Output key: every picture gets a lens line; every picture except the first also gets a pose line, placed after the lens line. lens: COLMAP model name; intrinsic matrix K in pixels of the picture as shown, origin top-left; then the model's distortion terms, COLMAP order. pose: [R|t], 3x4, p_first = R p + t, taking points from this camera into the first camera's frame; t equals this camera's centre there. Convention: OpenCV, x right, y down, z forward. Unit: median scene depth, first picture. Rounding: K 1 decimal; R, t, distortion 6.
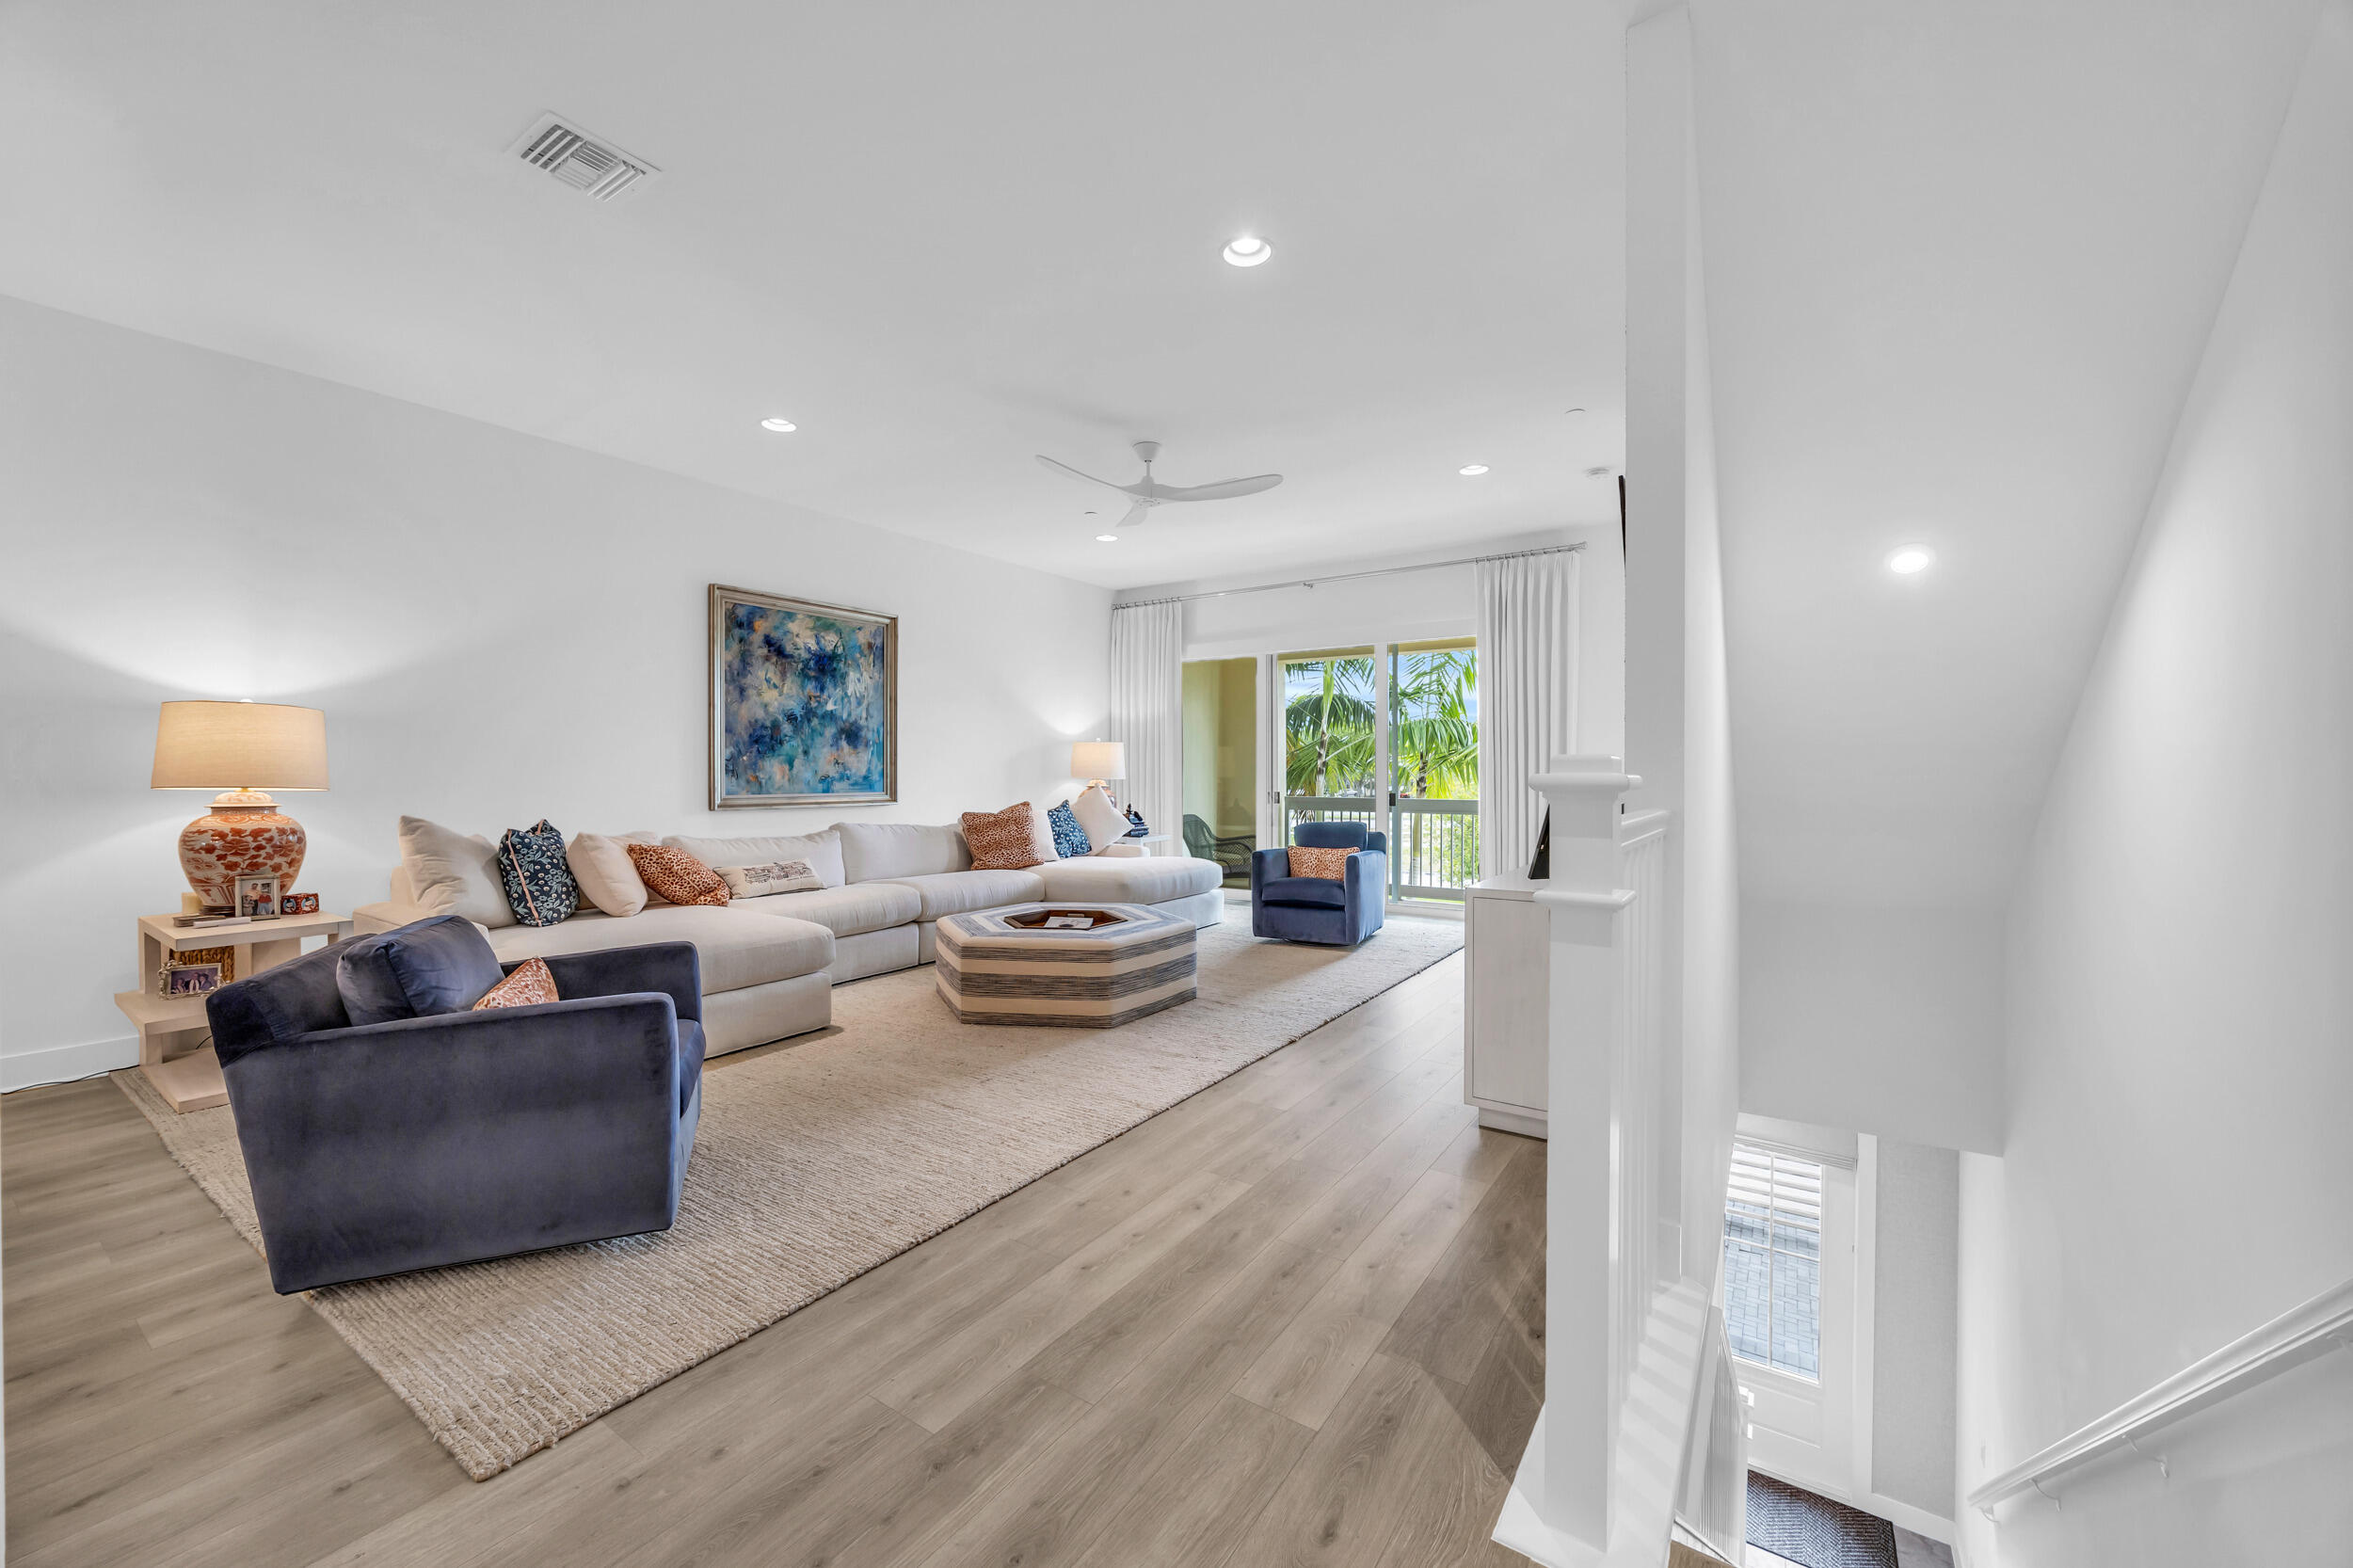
lens RADIAL K [[894.2, 0, 1170.9], [0, 894.2, 774.8], [0, 0, 1]] dist [-0.008772, 0.000023]
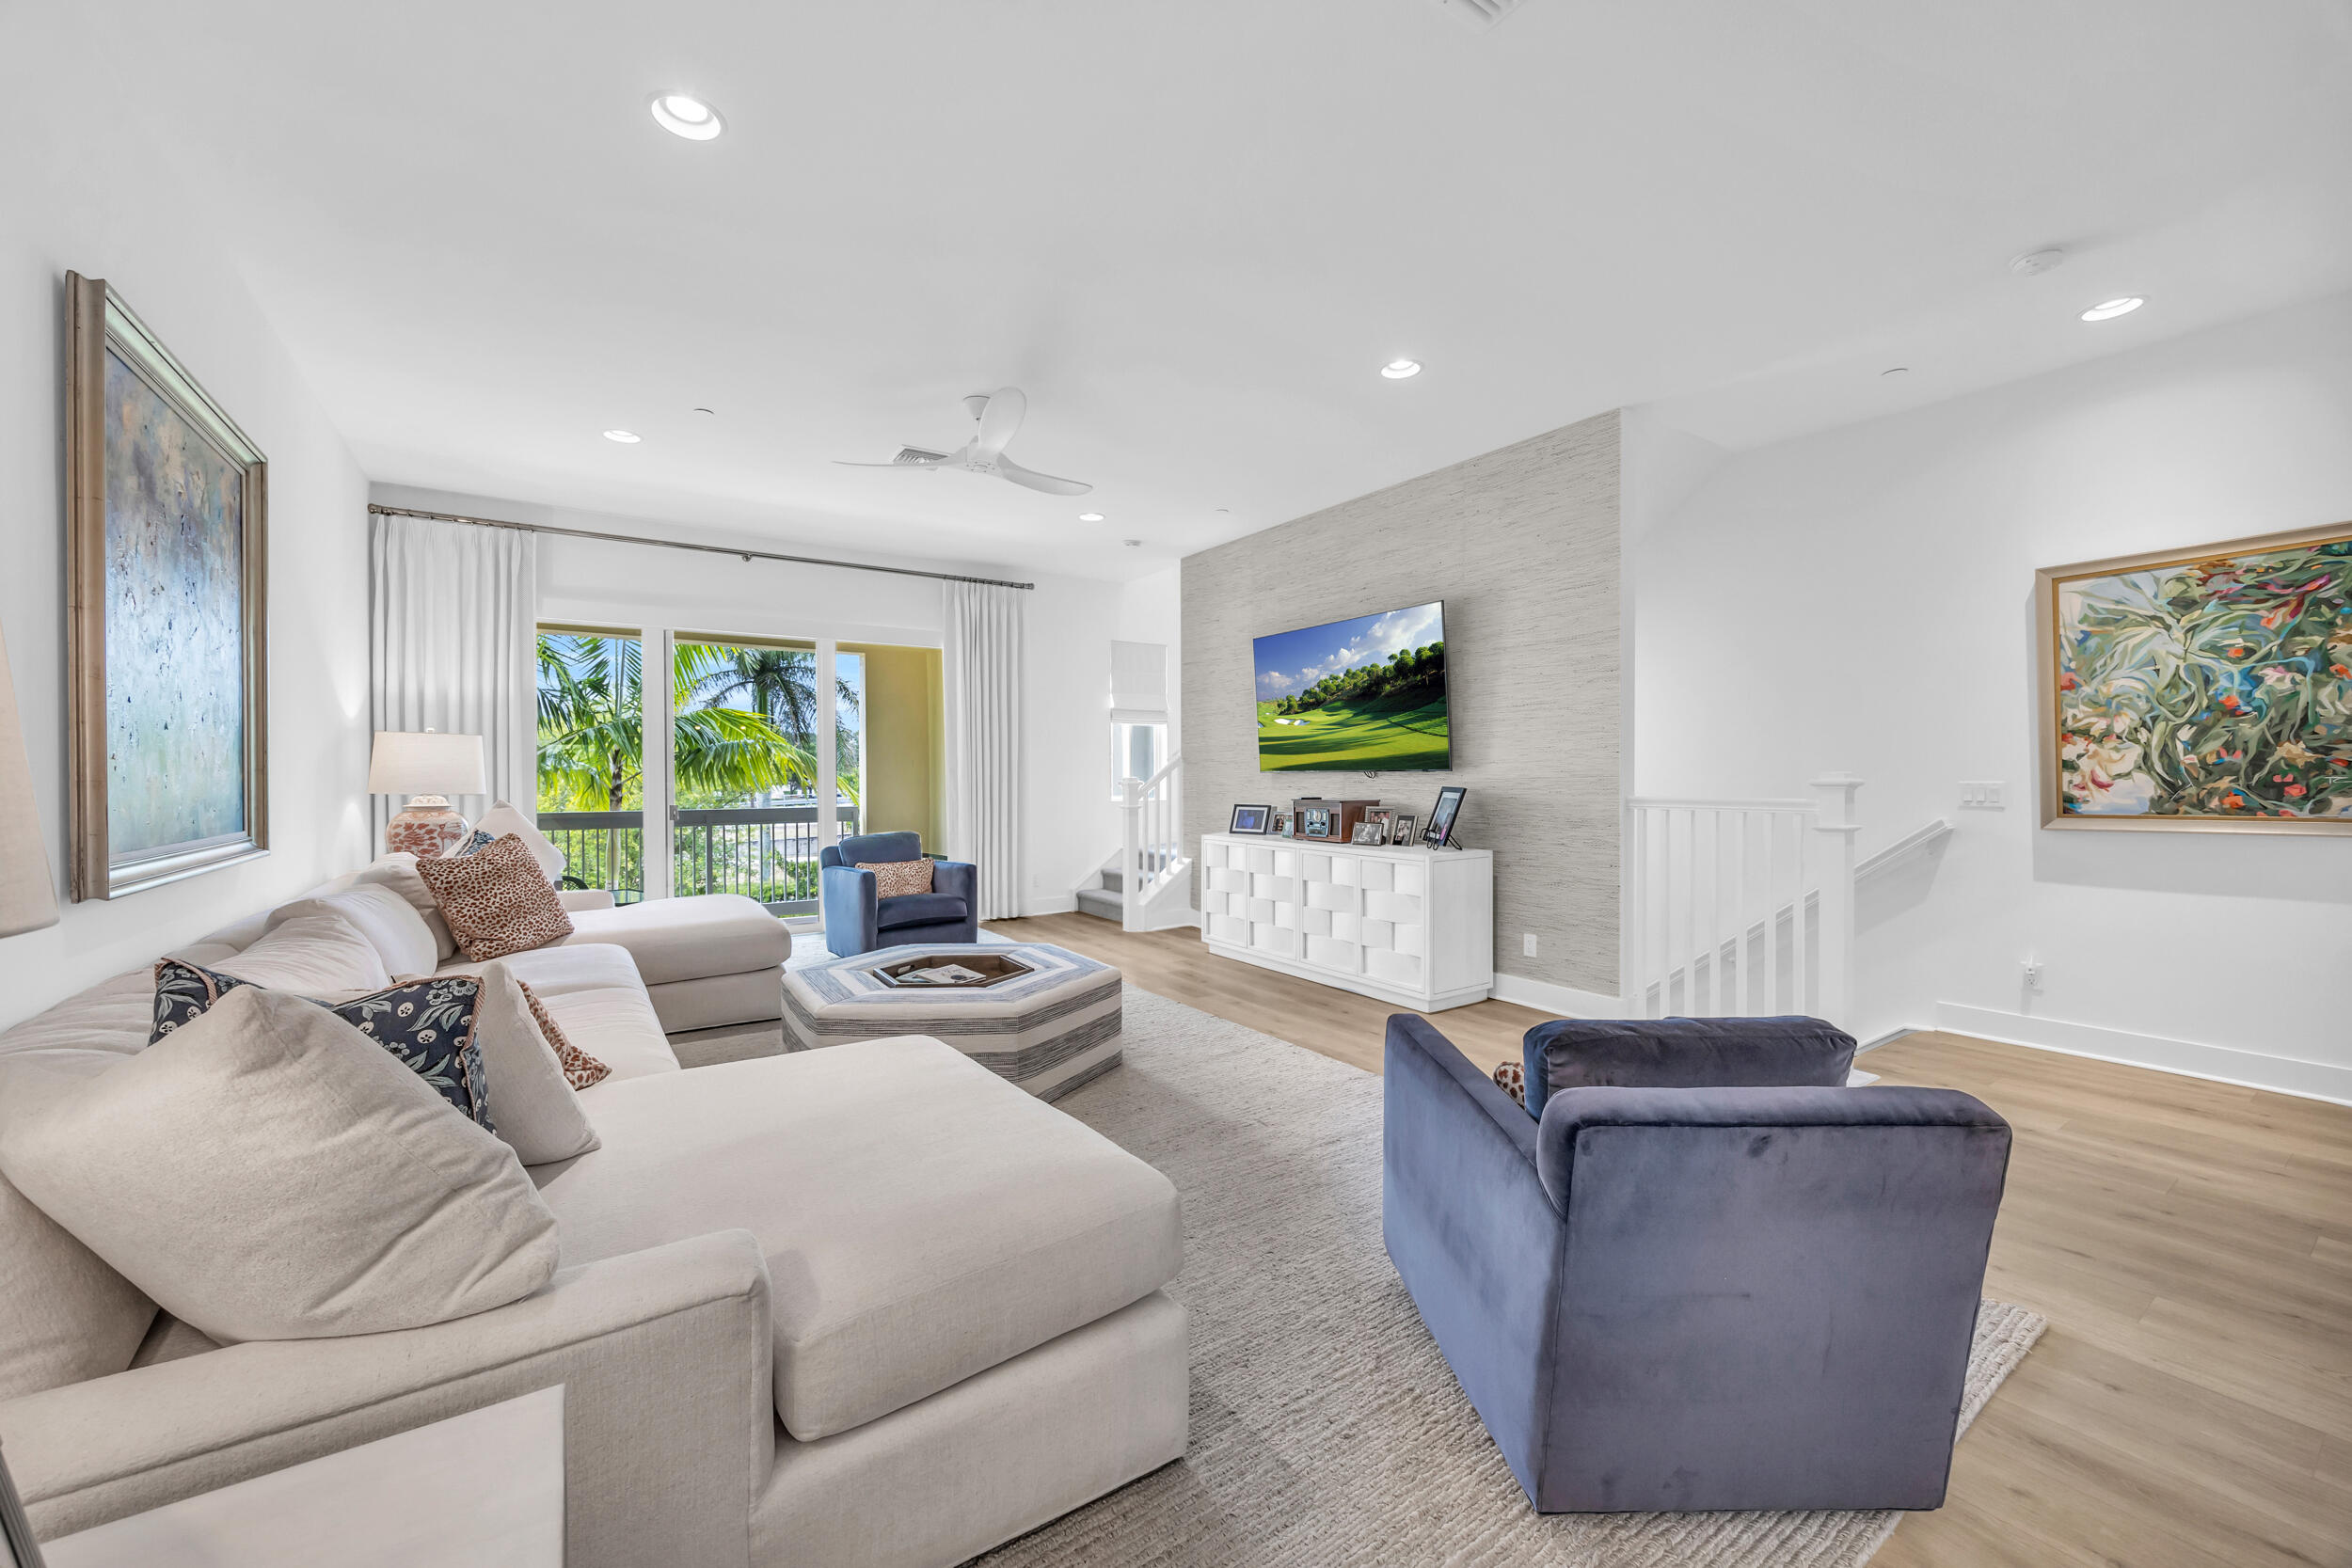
lens RADIAL K [[893.7, 0, 1170.4], [0, 893.7, 774.8], [0, 0, 1]] dist [-0.008772, 0.000023]
pose [[0.387952, -0.002988, 0.921675, -0.600216], [0.005720, 0.999983, 0.000835, -0.007692], [-0.921662, 0.004948, 0.387963, 0.405121]]
